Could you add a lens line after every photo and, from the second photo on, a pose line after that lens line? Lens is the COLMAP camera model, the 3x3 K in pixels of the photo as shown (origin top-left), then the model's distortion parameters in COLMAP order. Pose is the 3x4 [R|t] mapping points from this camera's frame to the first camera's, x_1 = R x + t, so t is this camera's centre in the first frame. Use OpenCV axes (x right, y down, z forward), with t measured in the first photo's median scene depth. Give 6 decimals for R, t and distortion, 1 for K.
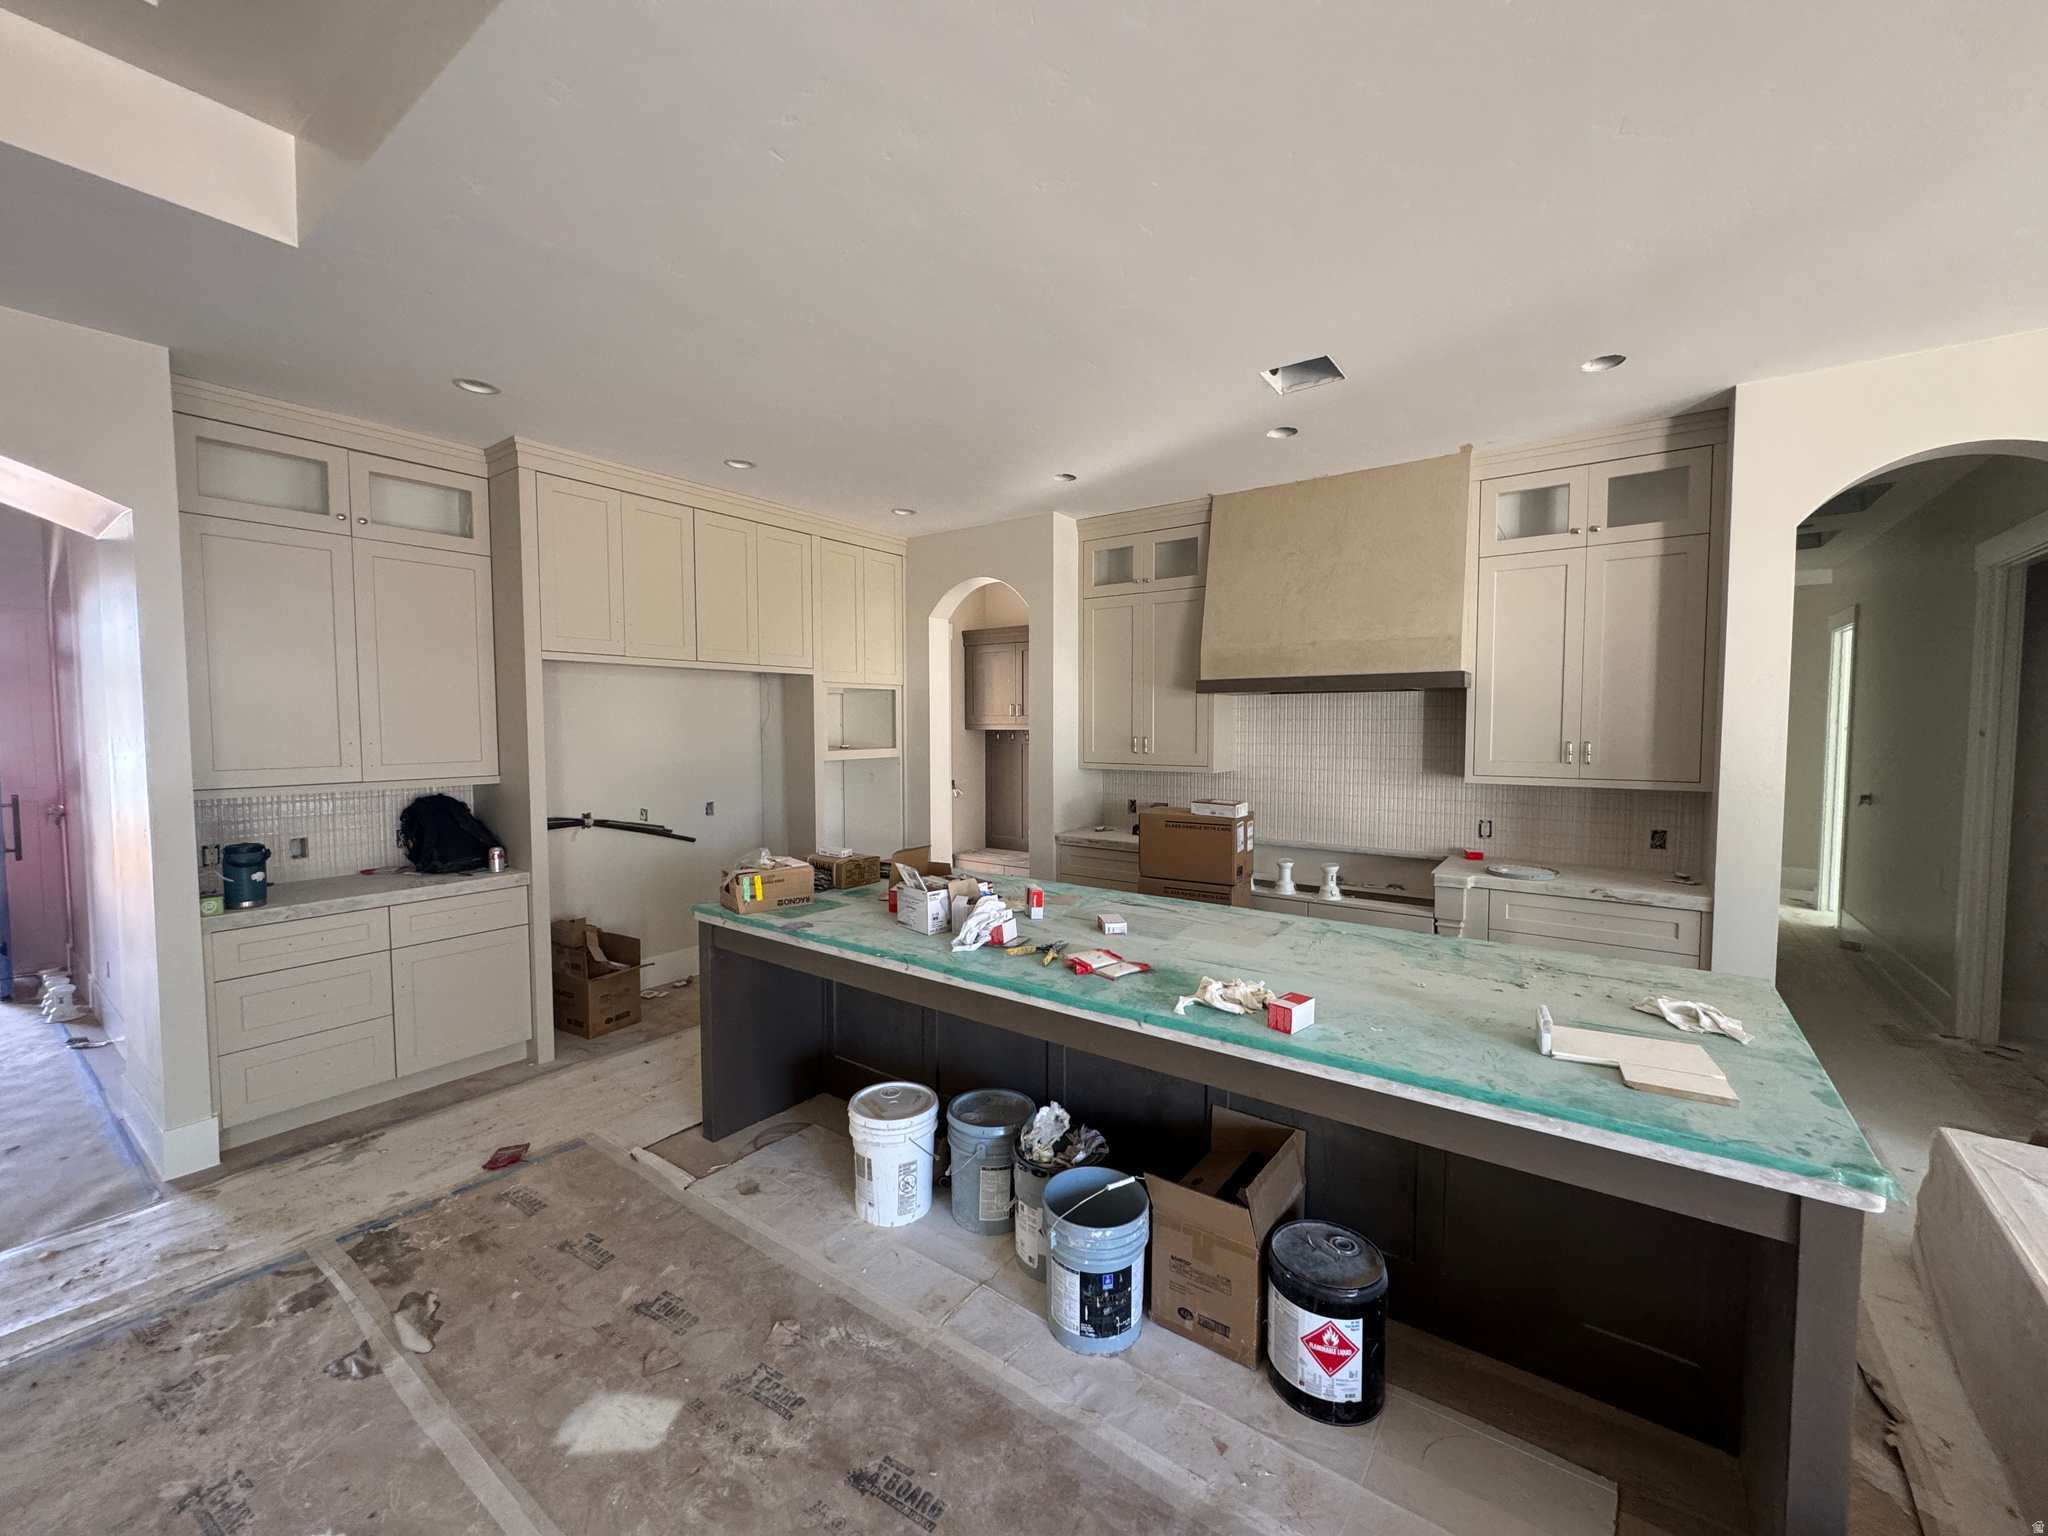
lens RADIAL K [[815.2, 0, 1025.3], [0, 815.2, 764.9], [0, 0, 1]] dist [-0.003574, 0.000360]
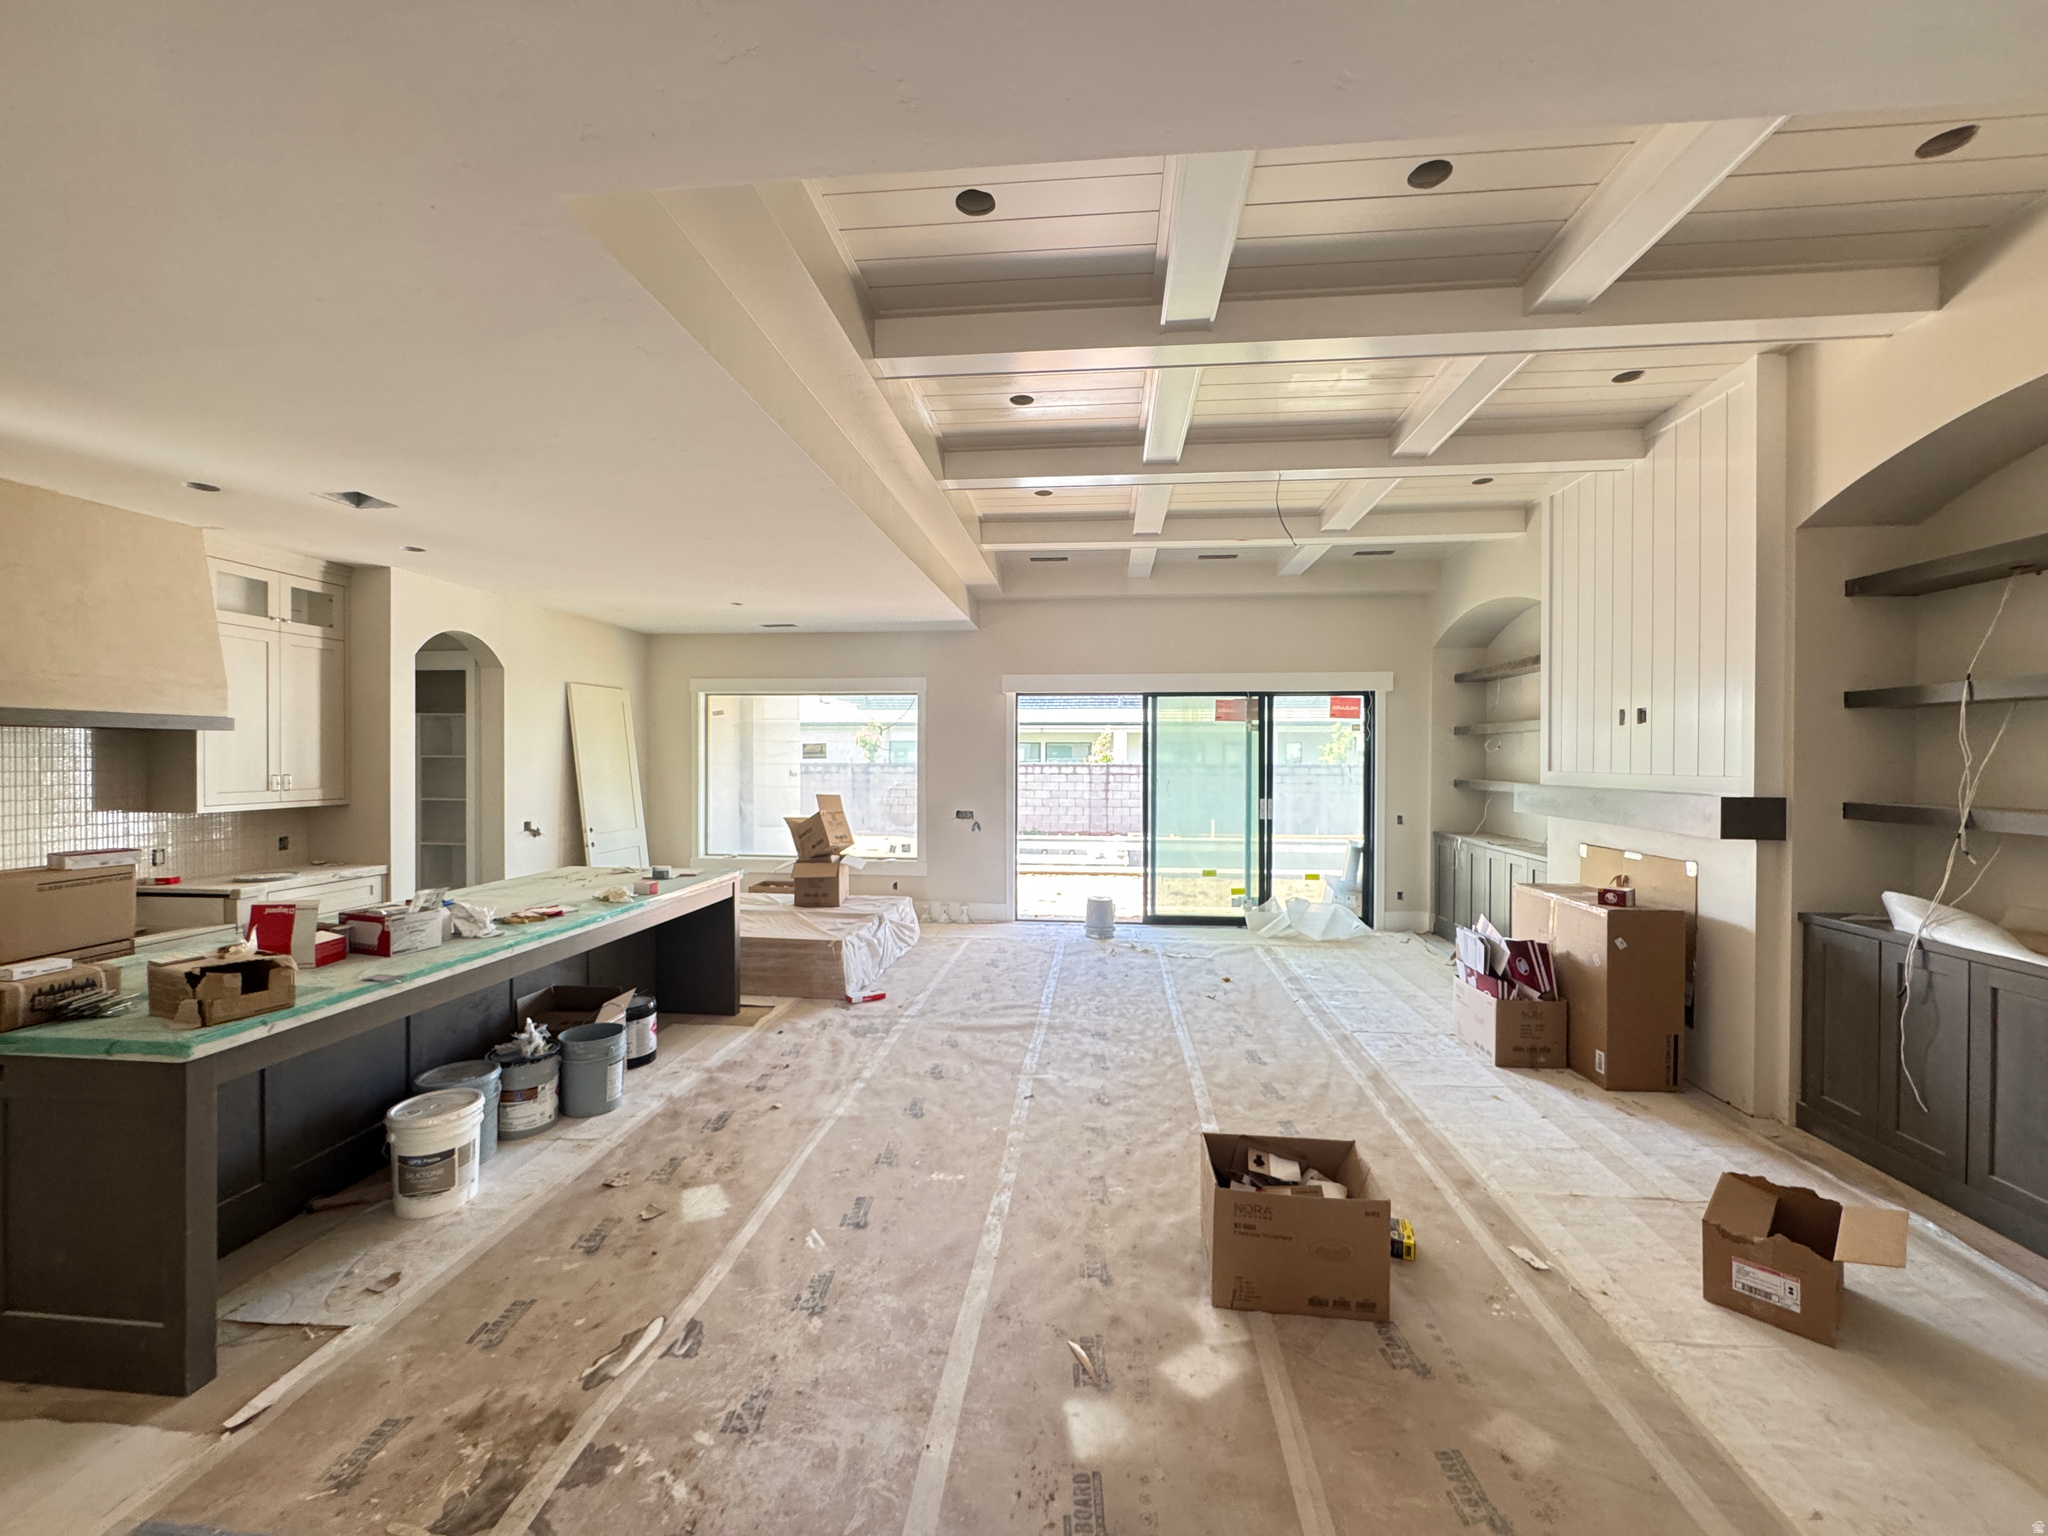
lens RADIAL K [[815.2, 0, 1025.2], [0, 815.2, 763.2], [0, 0, 1]] dist [-0.003574, 0.000360]
pose [[-0.505728, -0.005878, 0.862673, -1.371899], [0.040558, 0.998709, 0.030581, -0.048136], [-0.861739, 0.050454, -0.504837, 0.761856]]
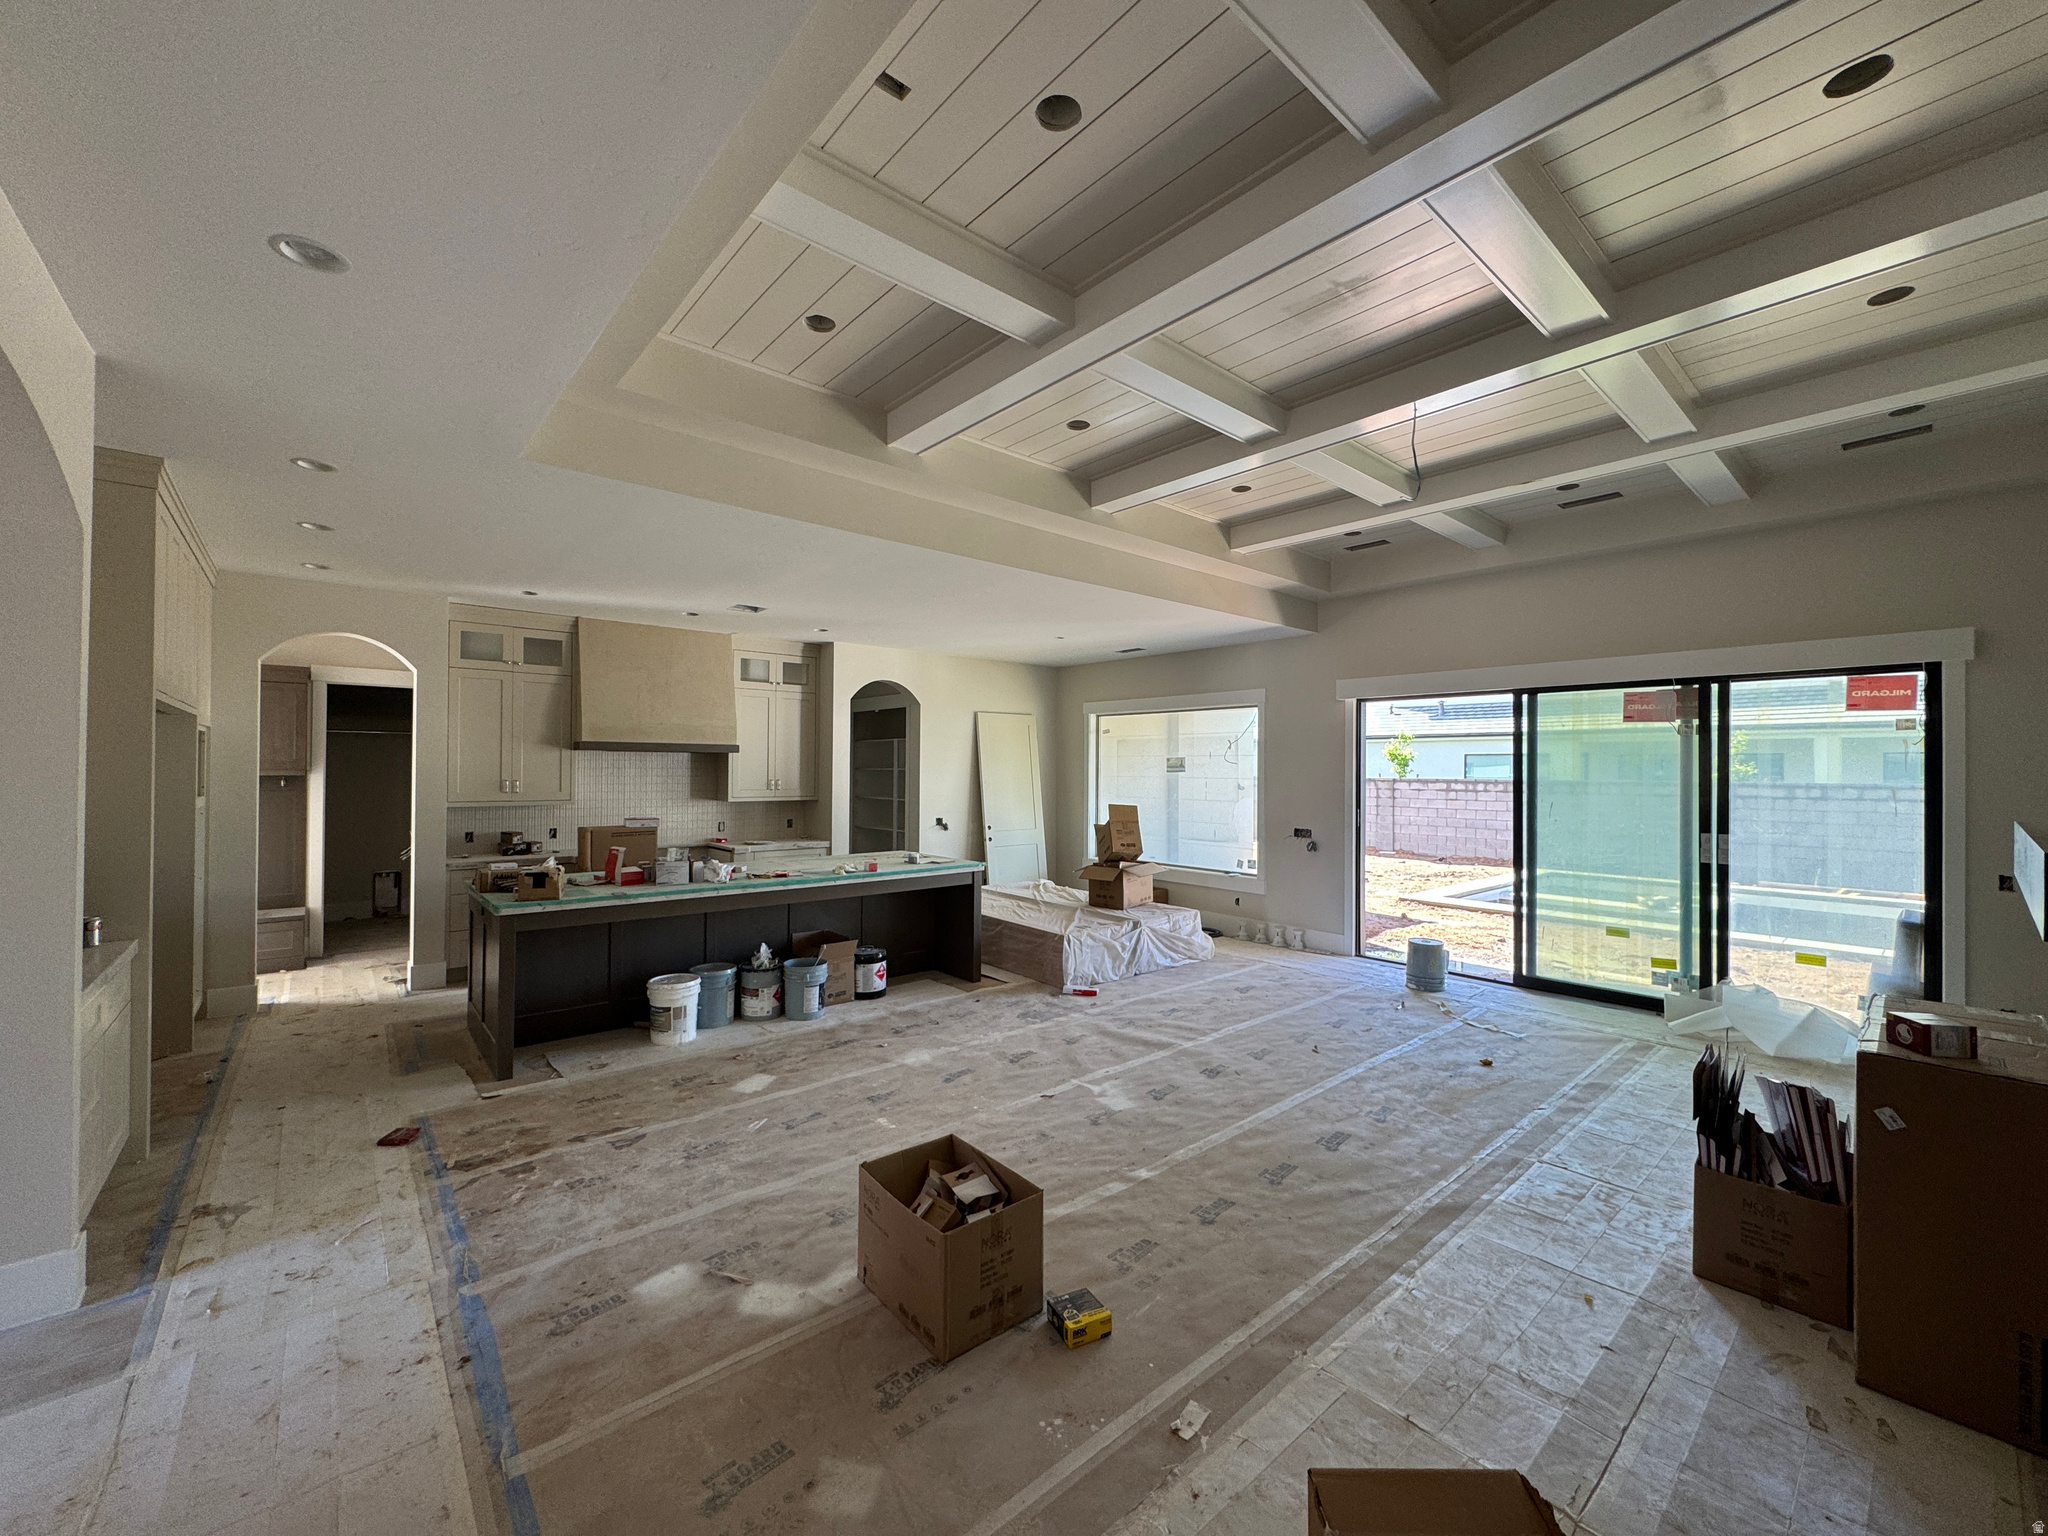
lens RADIAL K [[815.2, 0, 1025.0], [0, 815.2, 762.3], [0, 0, 1]] dist [-0.003574, 0.000360]
pose [[0.228387, 0.011808, 0.973499, -1.588150], [0.041077, 0.998919, -0.021753, -0.000598], [-0.972703, 0.044956, 0.227655, -0.179860]]
